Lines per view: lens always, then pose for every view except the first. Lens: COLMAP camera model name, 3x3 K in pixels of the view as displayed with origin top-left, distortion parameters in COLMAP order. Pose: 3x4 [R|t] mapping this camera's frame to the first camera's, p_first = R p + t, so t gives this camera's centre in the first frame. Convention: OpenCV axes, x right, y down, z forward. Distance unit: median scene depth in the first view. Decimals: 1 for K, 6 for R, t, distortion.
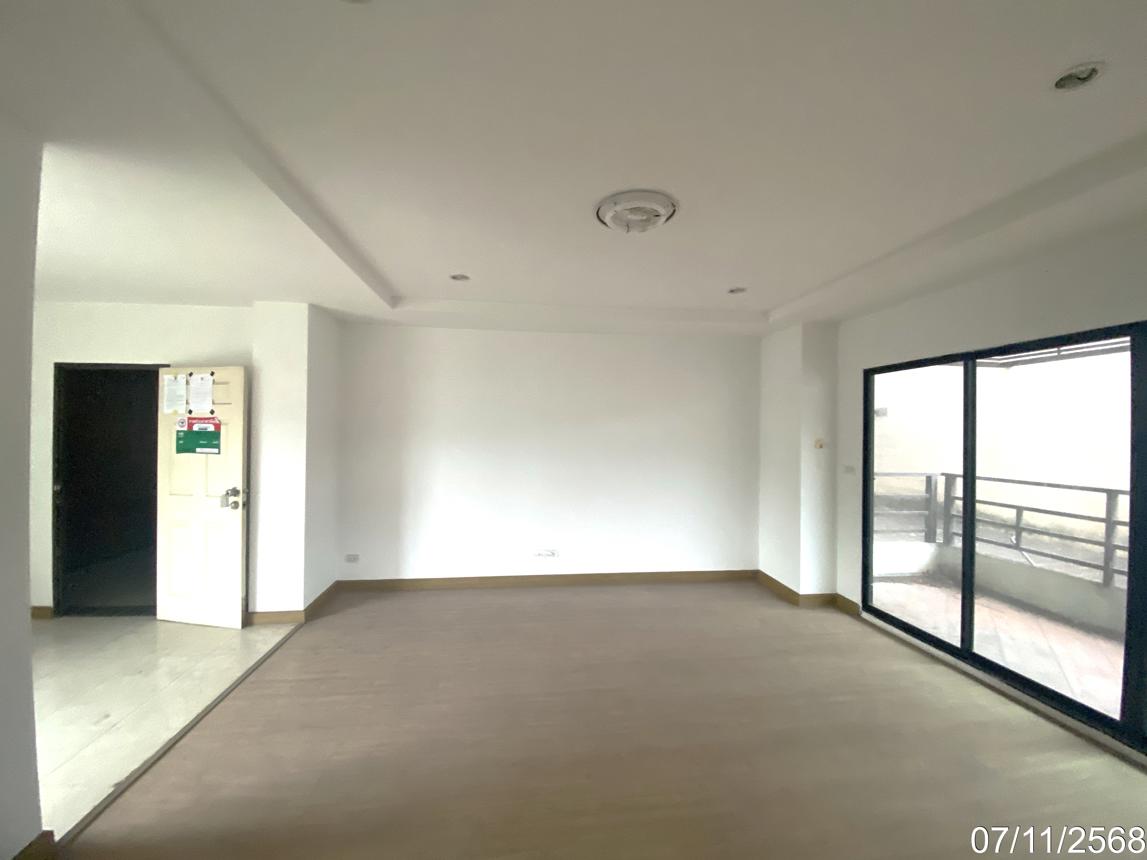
lens RADIAL K [[458.2, 0, 566.5], [0, 458.2, 431.6], [0, 0, 1]] dist [-0.030775, -0.001146]
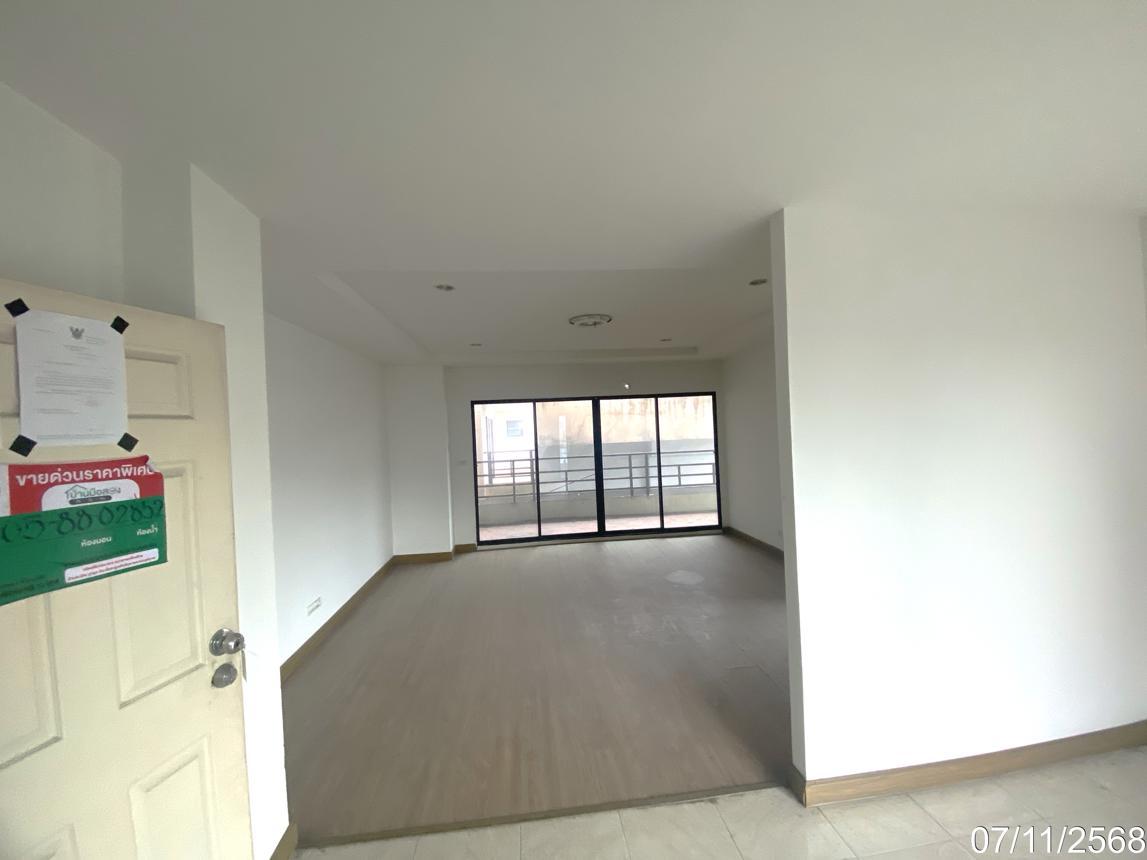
lens RADIAL K [[458.2, 0, 566.4], [0, 458.2, 428.9], [0, 0, 1]] dist [-0.030775, -0.001146]
pose [[0.021264, -0.013251, 0.999686, -1.103530], [0.050073, 0.998671, 0.012173, -0.041074], [-0.998519, 0.049799, 0.021900, 0.672929]]
